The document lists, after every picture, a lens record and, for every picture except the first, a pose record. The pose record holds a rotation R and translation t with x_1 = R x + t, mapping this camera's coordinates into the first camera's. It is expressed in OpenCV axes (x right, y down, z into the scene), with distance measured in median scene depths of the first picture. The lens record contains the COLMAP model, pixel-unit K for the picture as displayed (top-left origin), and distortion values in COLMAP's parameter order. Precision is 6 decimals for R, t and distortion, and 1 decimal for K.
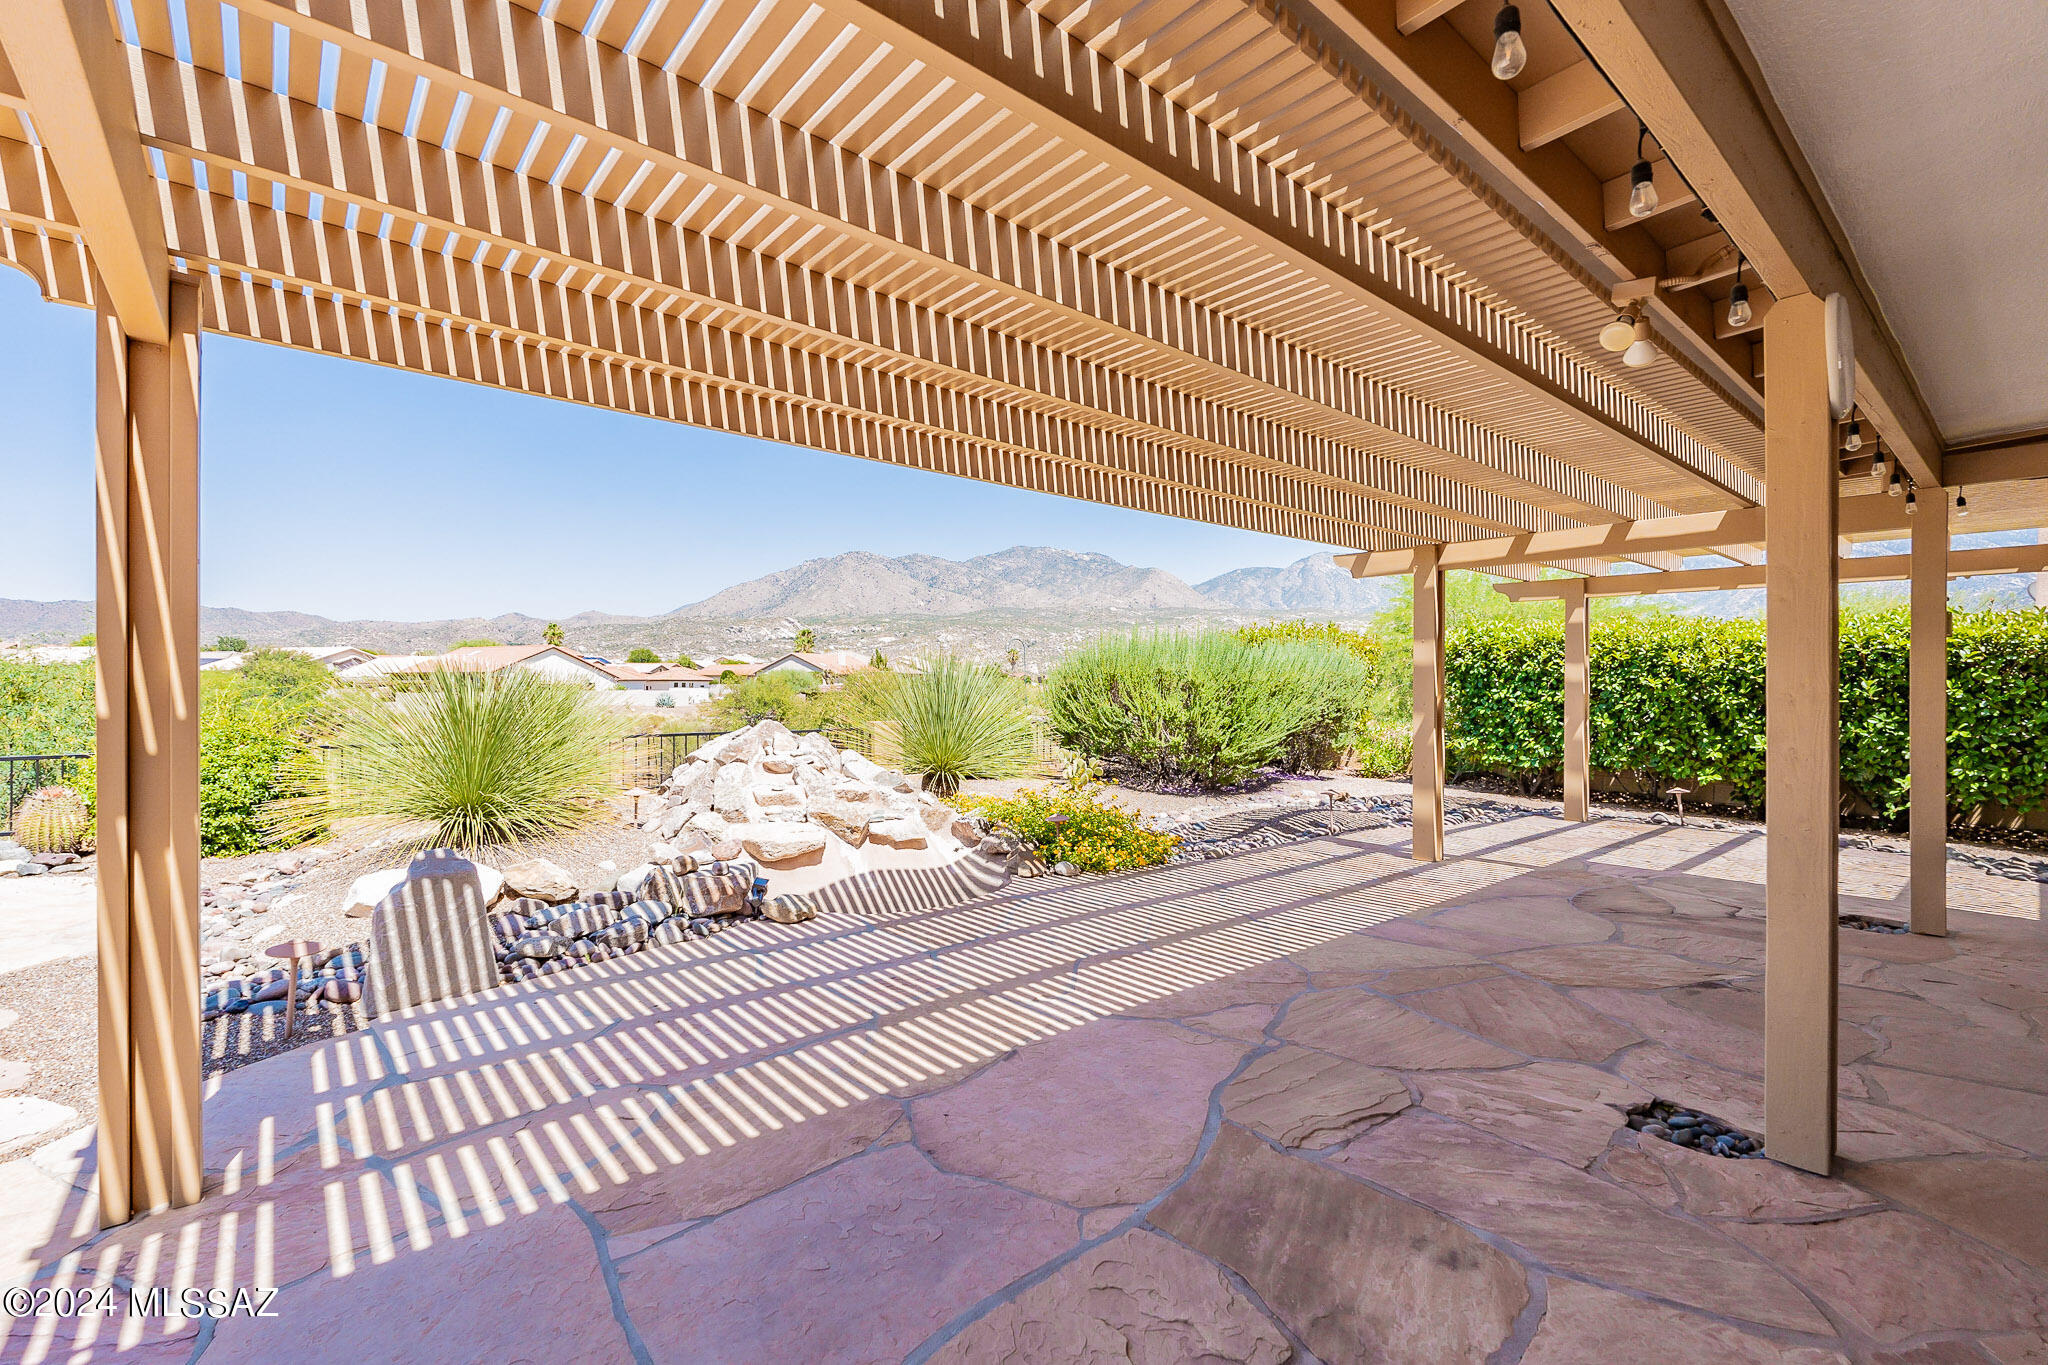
lens RADIAL K [[901.0, 0, 1020.9], [0, 901.0, 685.0], [0, 0, 1]] dist [-0.001300, -0.000165]
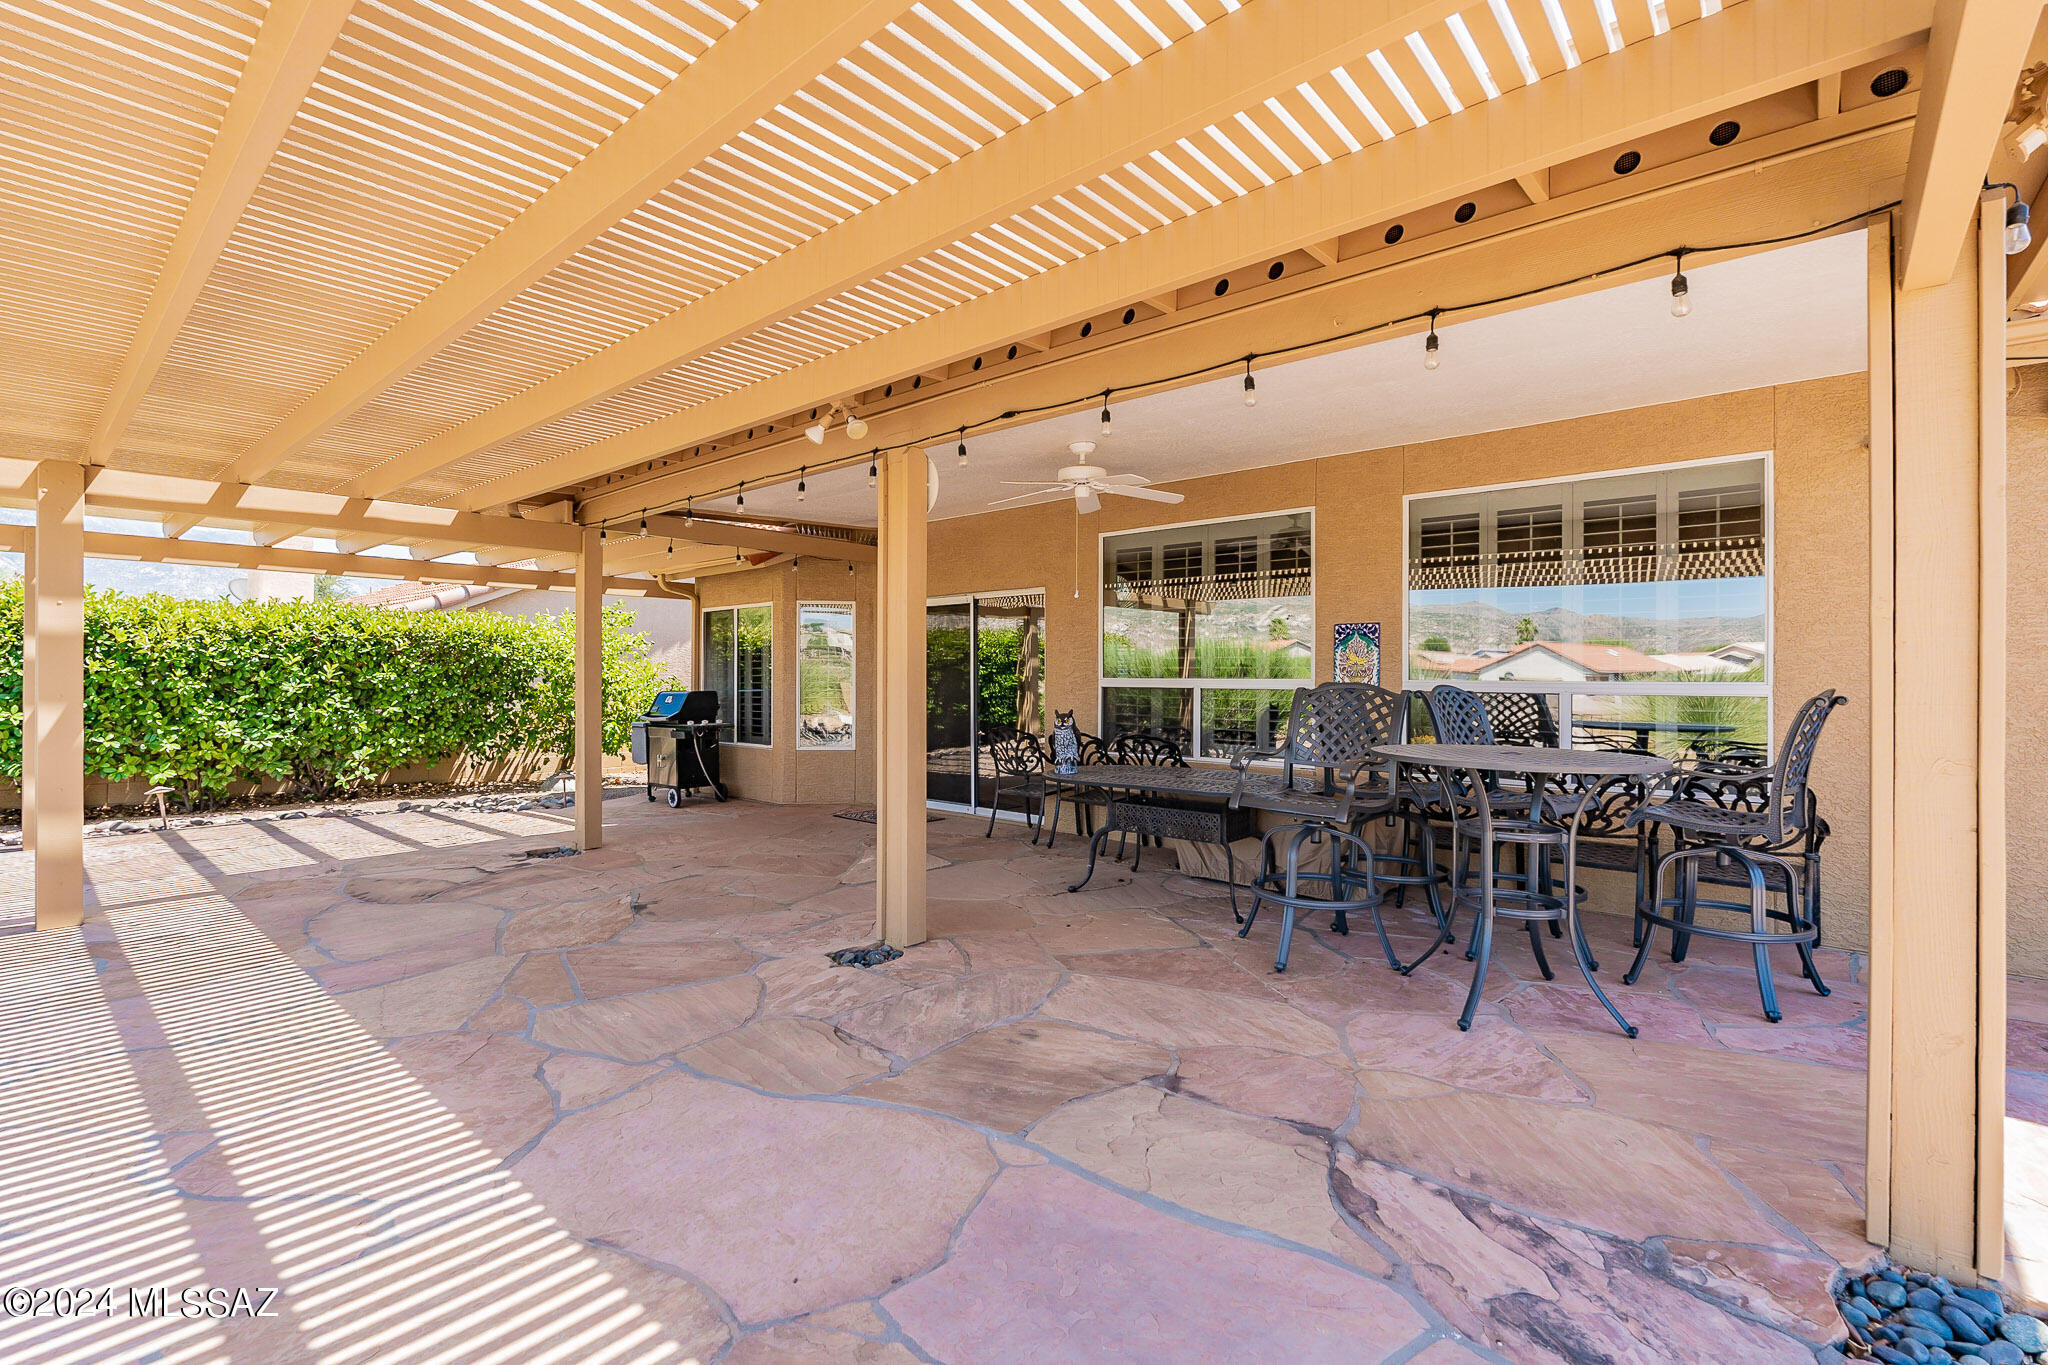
lens RADIAL K [[906.8, 0, 1019.1], [0, 906.8, 671.8], [0, 0, 1]] dist [-0.001130, 0.000221]
pose [[-0.136566, -0.003242, 0.990626, -0.550331], [0.000638, 0.999994, 0.003361, 0.000322], [-0.990631, 0.001091, -0.136563, 0.628659]]
